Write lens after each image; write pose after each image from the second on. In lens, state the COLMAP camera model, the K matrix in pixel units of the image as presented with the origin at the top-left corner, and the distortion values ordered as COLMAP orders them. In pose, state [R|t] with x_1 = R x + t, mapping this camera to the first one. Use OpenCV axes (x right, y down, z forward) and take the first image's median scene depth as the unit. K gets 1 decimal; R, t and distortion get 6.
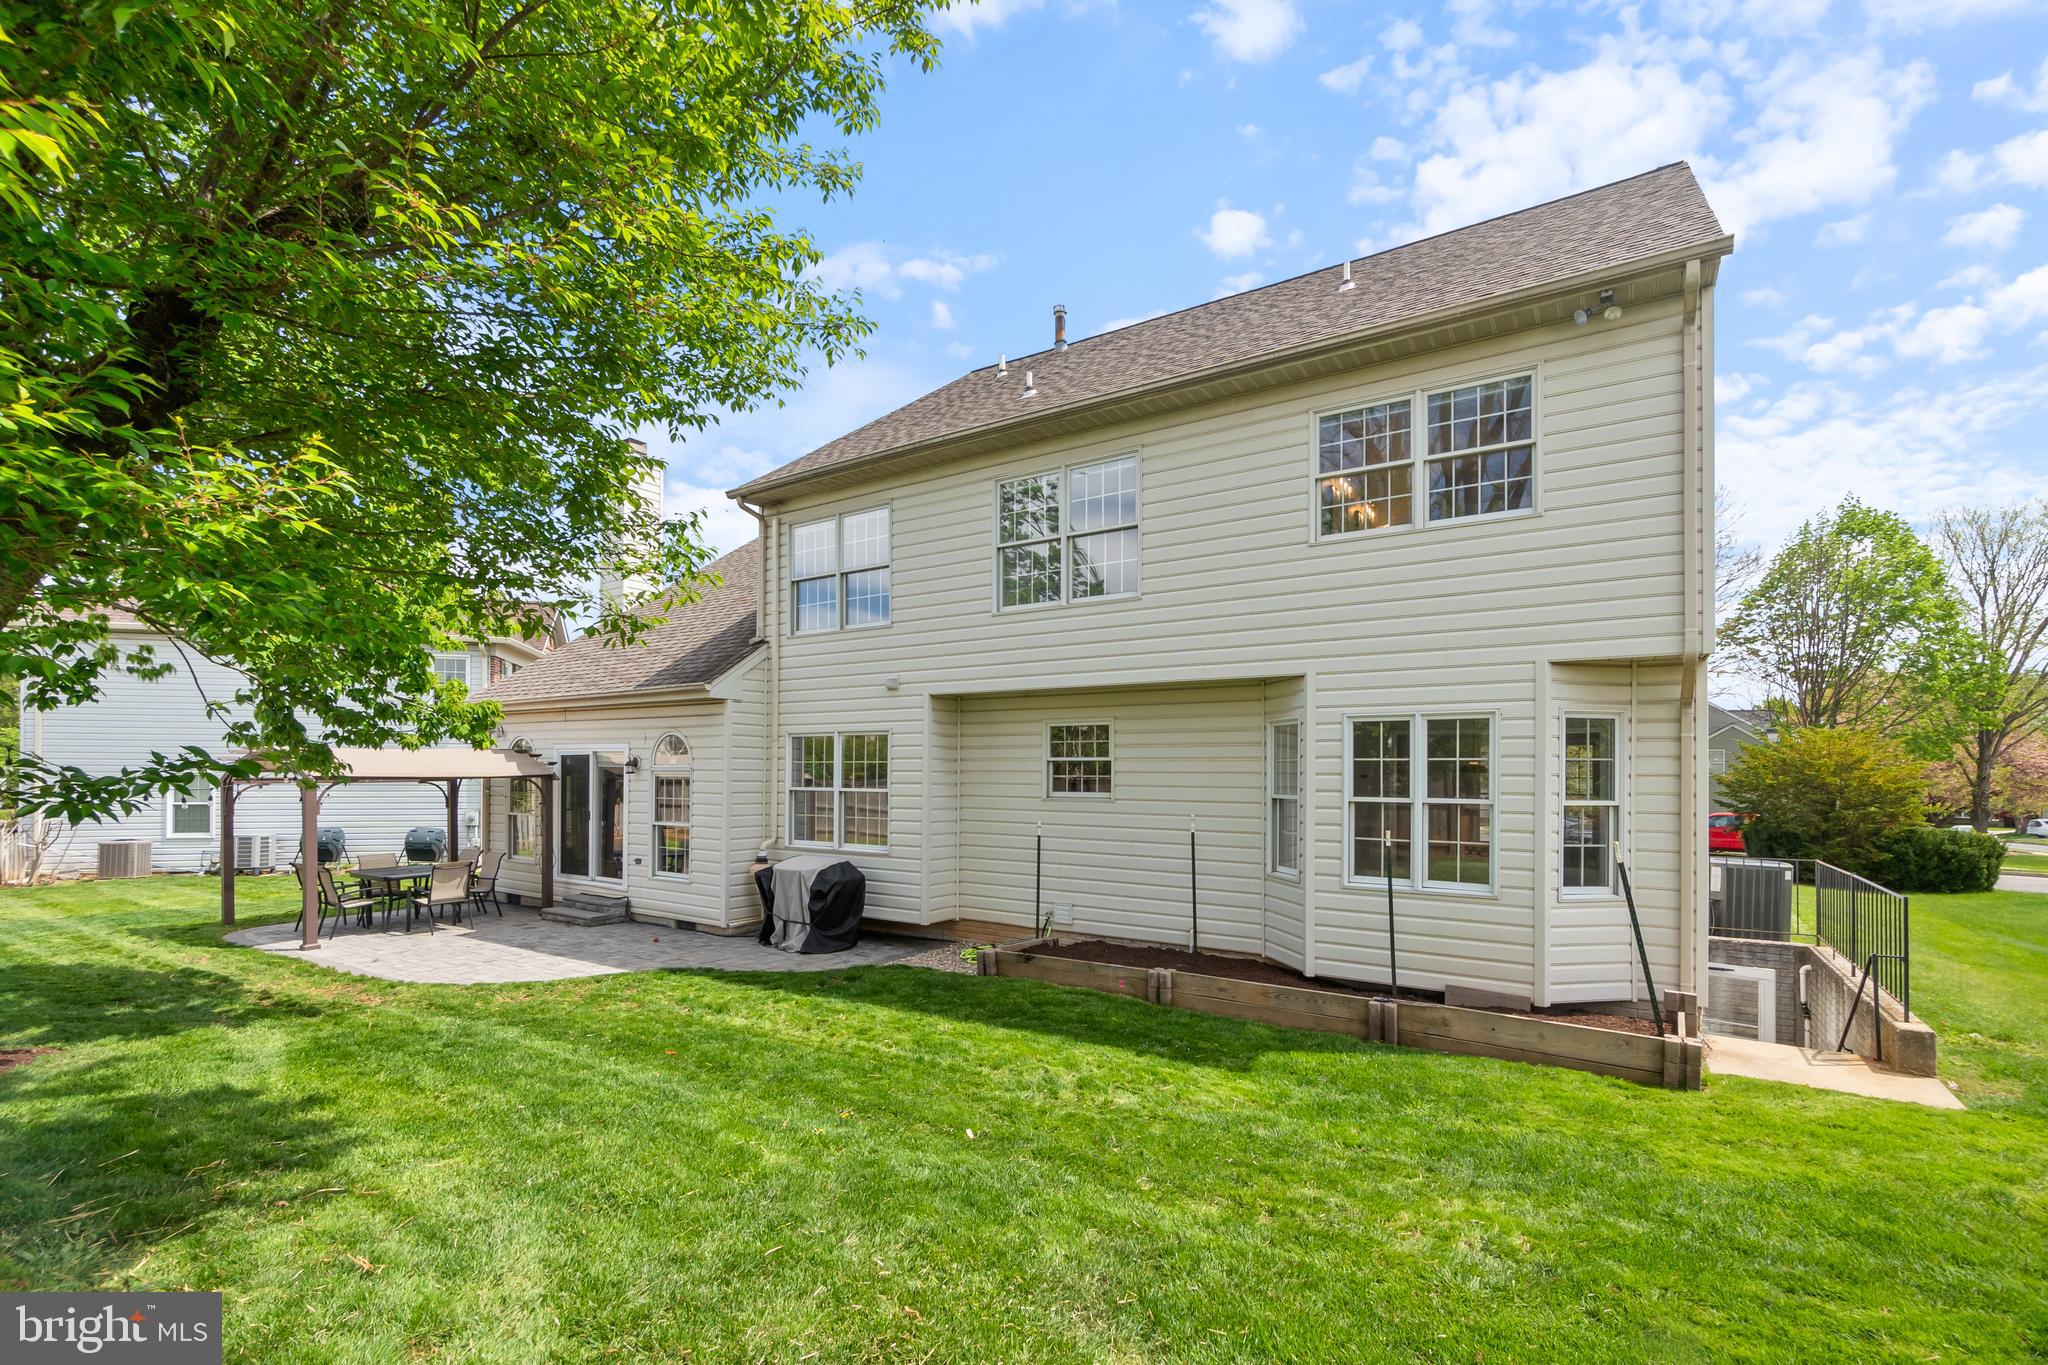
lens RADIAL K [[898.9, 0, 1024.6], [0, 898.9, 774.7], [0, 0, 1]] dist [0.001611, 0.000114]
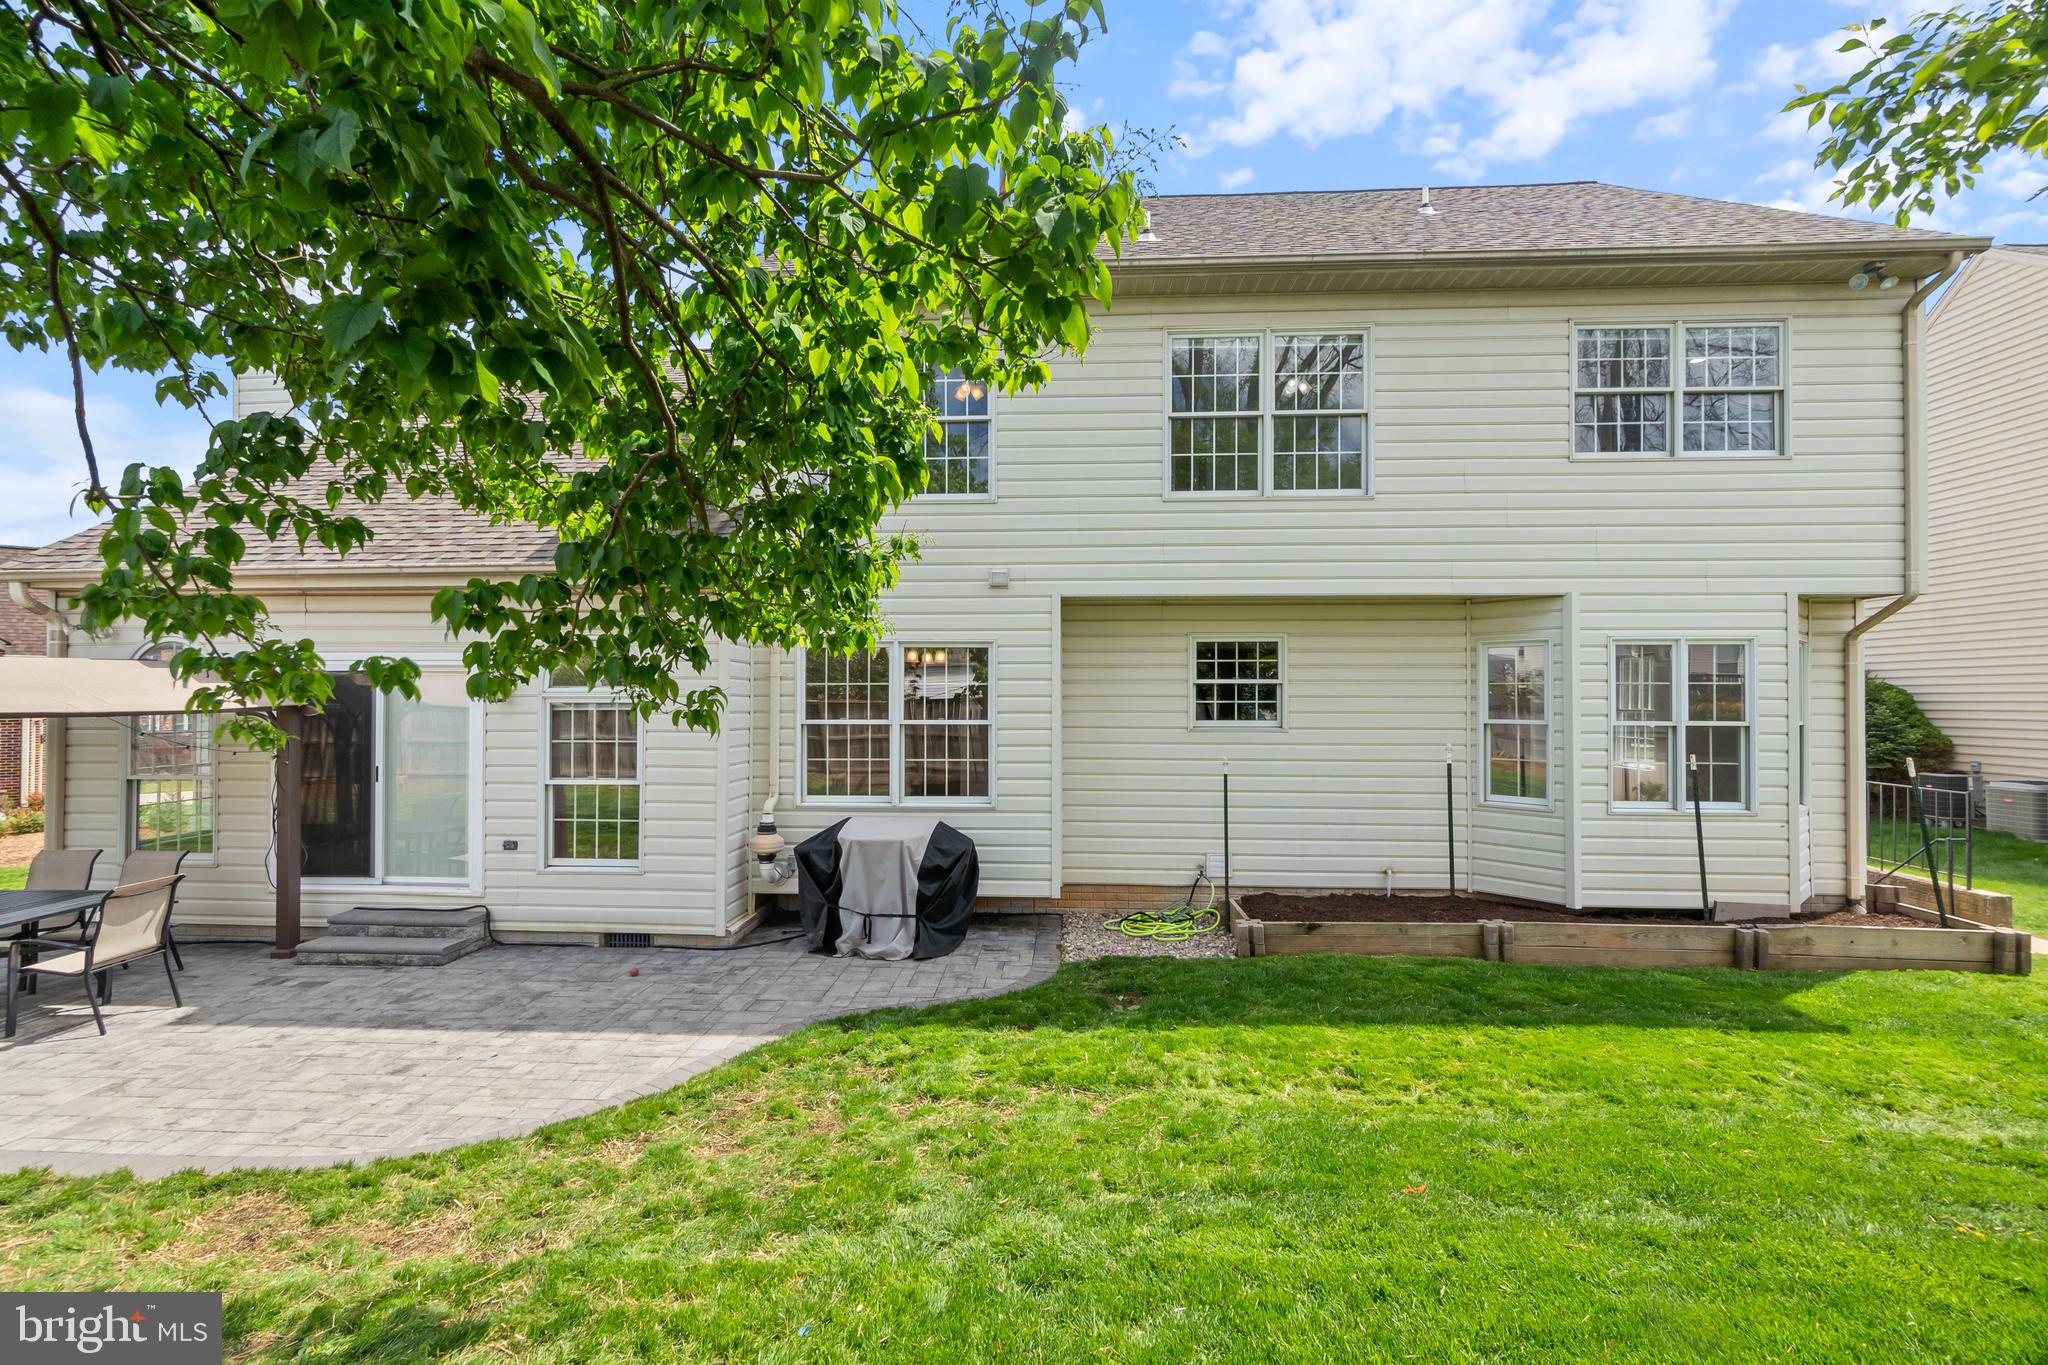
lens RADIAL K [[884.1, 0, 1018.7], [0, 884.1, 695.0], [0, 0, 1]] dist [-0.000500, 0.000275]
pose [[0.867353, -0.002566, 0.497687, -0.532790], [0.004886, 0.999982, -0.003359, -0.002868], [-0.497670, 0.005346, 0.867350, 0.379711]]
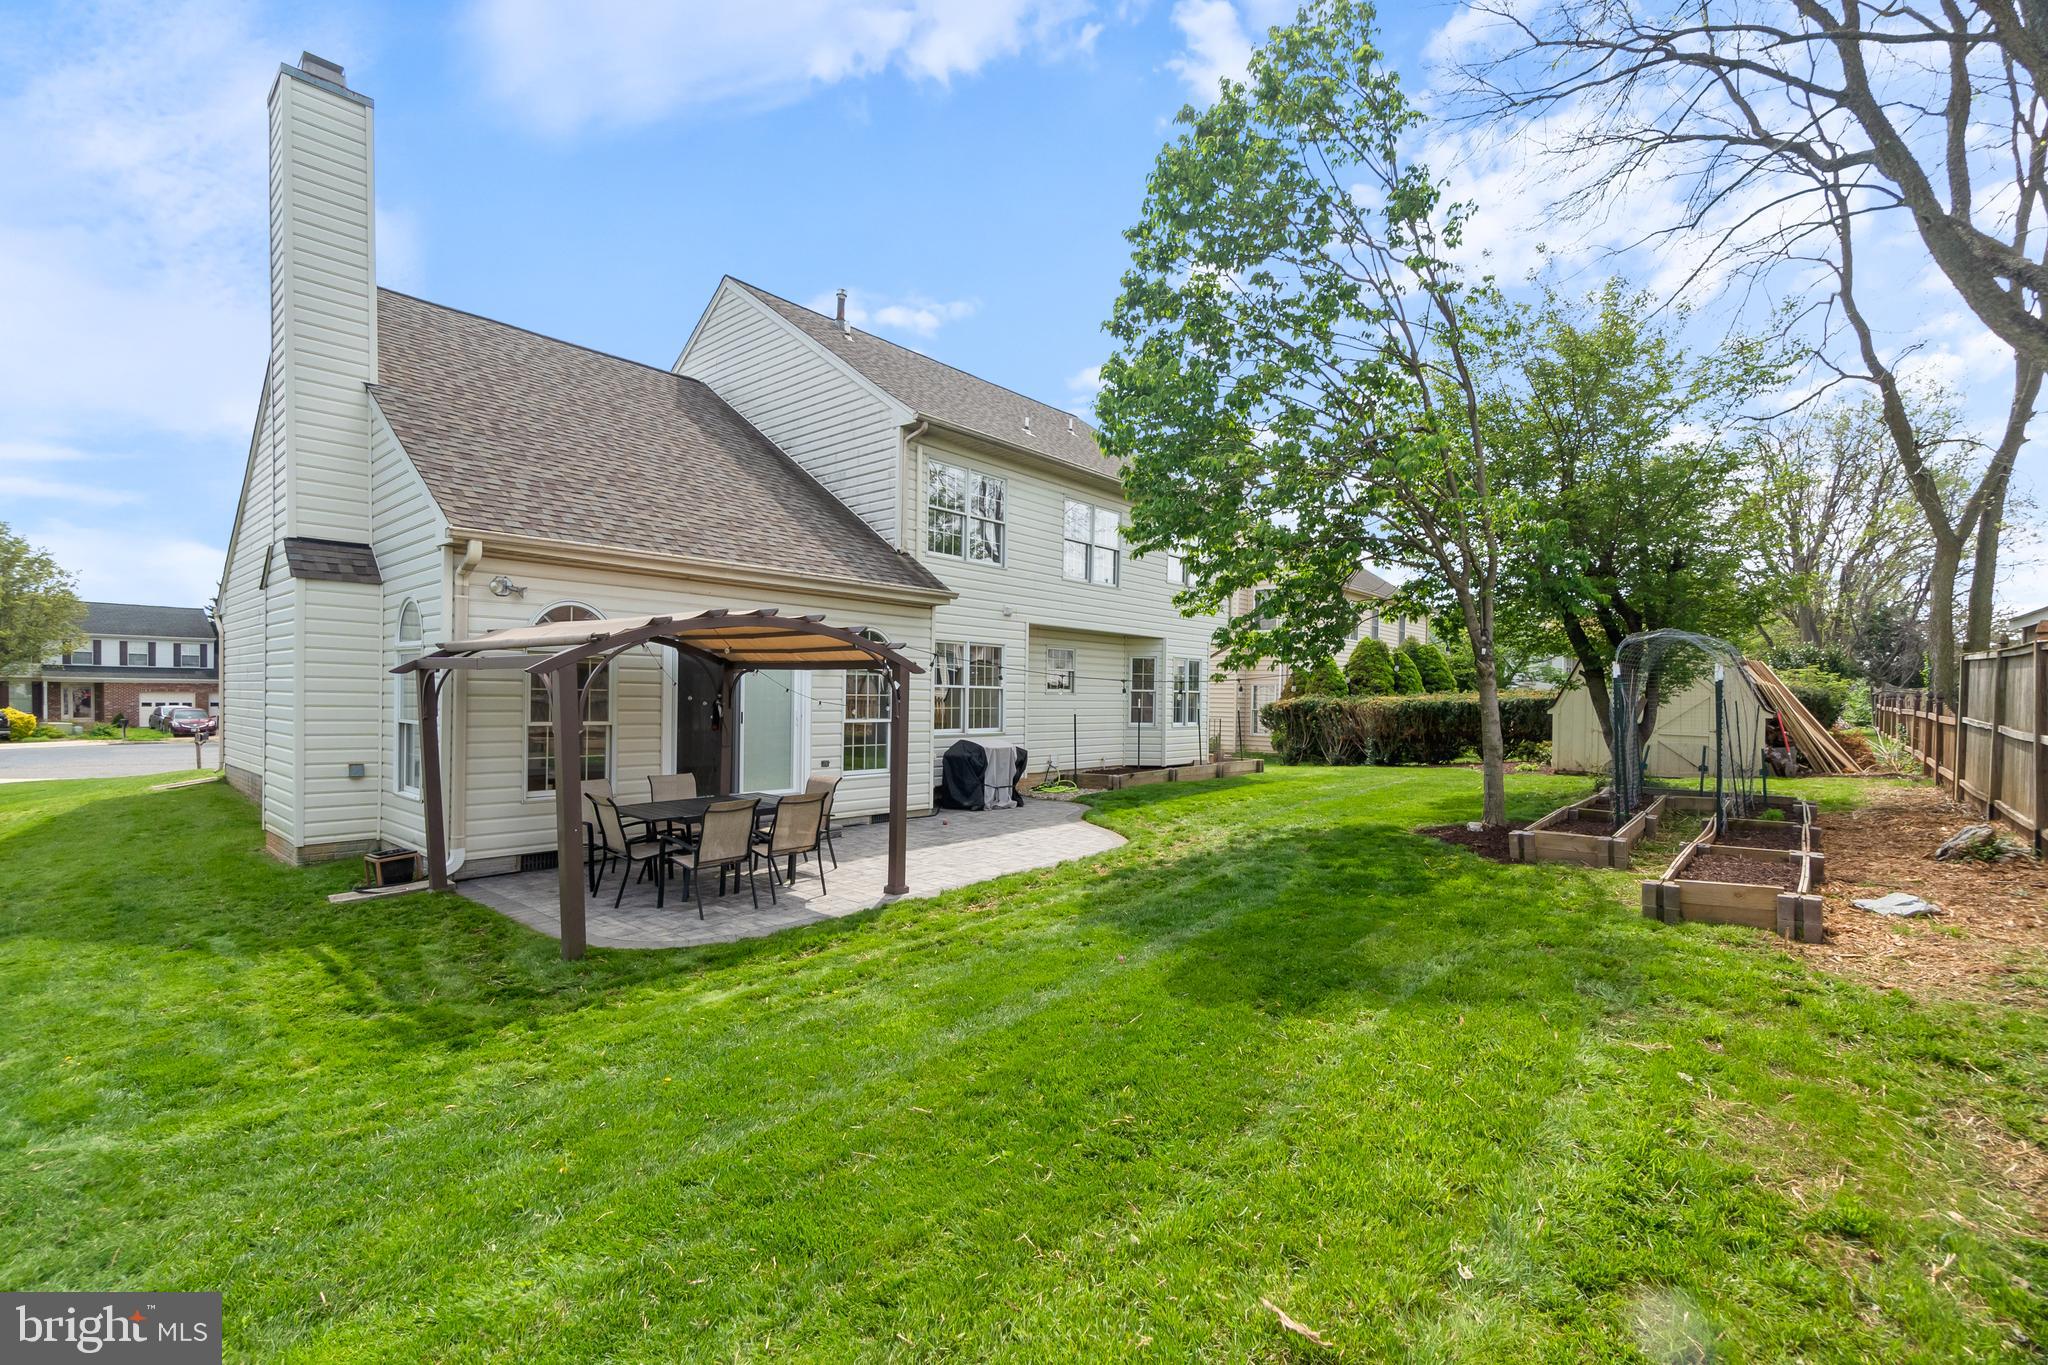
lens RADIAL K [[883.5, 0, 1012.9], [0, 883.5, 676.3], [0, 0, 1]] dist [-0.001672, -0.000045]
pose [[0.153022, 0.004781, 0.988211, -1.617740], [-0.023173, 0.999731, -0.001249, 0.003426], [-0.987951, -0.022709, 0.153092, 0.833620]]
